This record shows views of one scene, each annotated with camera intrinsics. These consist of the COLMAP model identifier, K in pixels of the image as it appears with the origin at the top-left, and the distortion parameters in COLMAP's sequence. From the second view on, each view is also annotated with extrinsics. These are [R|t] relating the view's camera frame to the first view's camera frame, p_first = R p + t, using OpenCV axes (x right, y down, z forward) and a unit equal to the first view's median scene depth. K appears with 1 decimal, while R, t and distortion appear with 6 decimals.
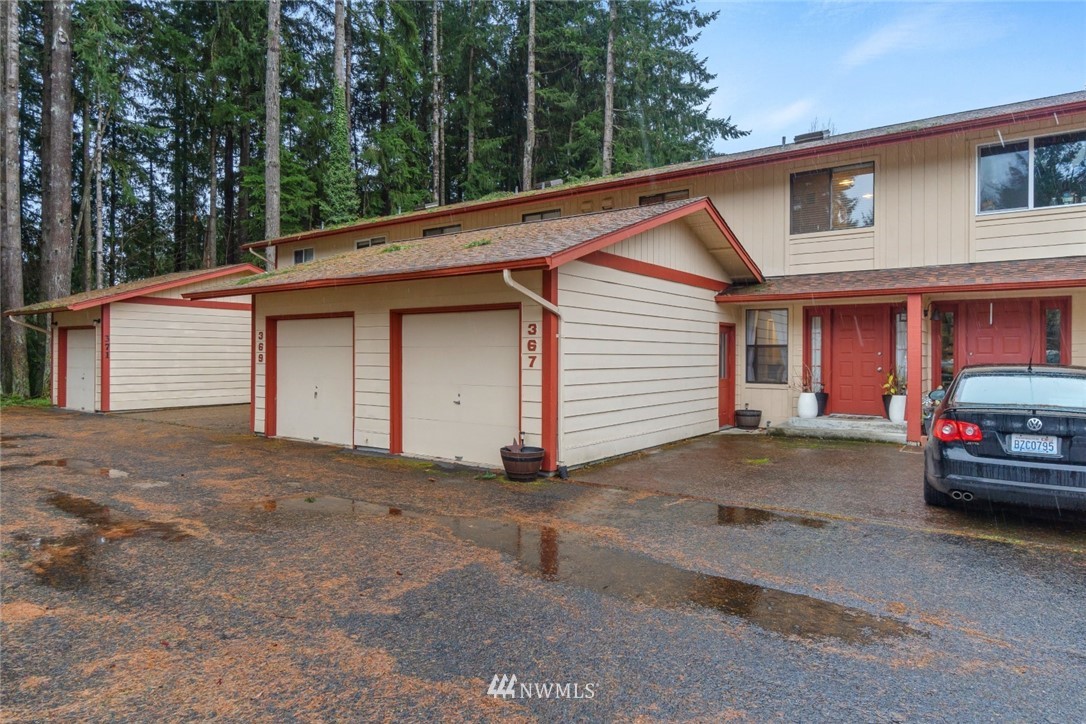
lens RADIAL K [[653.5, 0, 538.9], [0, 653.5, 356.4], [0, 0, 1]] dist [-0.003191, 0.003452]
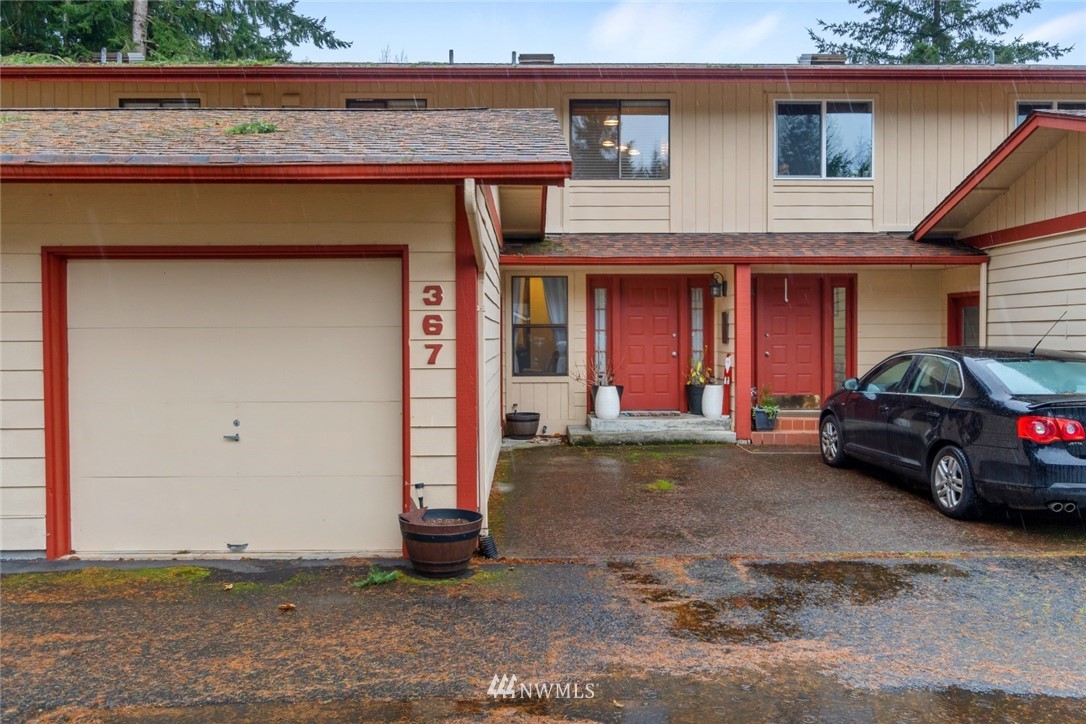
lens RADIAL K [[823.8, 0, 501.1], [0, 823.8, 348.6], [0, 0, 1]] dist [-0.003853, 0.008671]
pose [[0.800374, -0.015854, 0.599292, -0.284647], [0.008679, 0.999852, 0.014860, -0.005056], [-0.599439, -0.006692, 0.800393, 0.307819]]
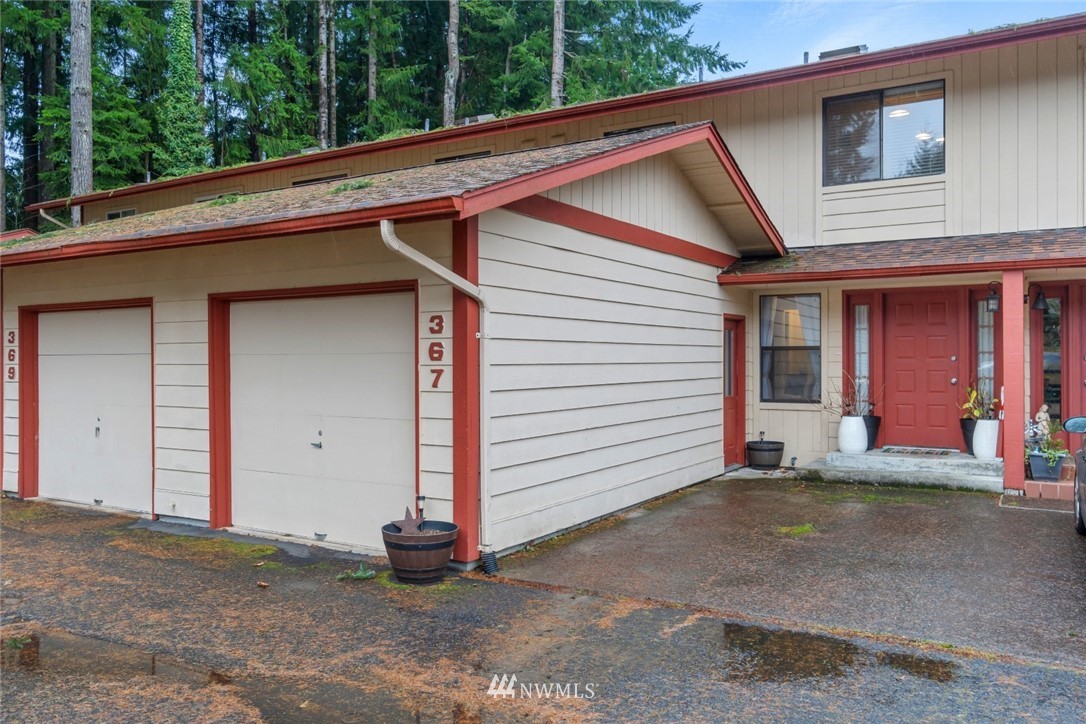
lens RADIAL K [[823.8, 0, 547.0], [0, 823.8, 359.9], [0, 0, 1]] dist [-0.003853, 0.008671]
pose [[0.995882, -0.007689, 0.090331, 0.016750], [0.007754, 0.999970, -0.000377, -0.006074], [-0.090325, 0.001076, 0.995912, 0.179163]]
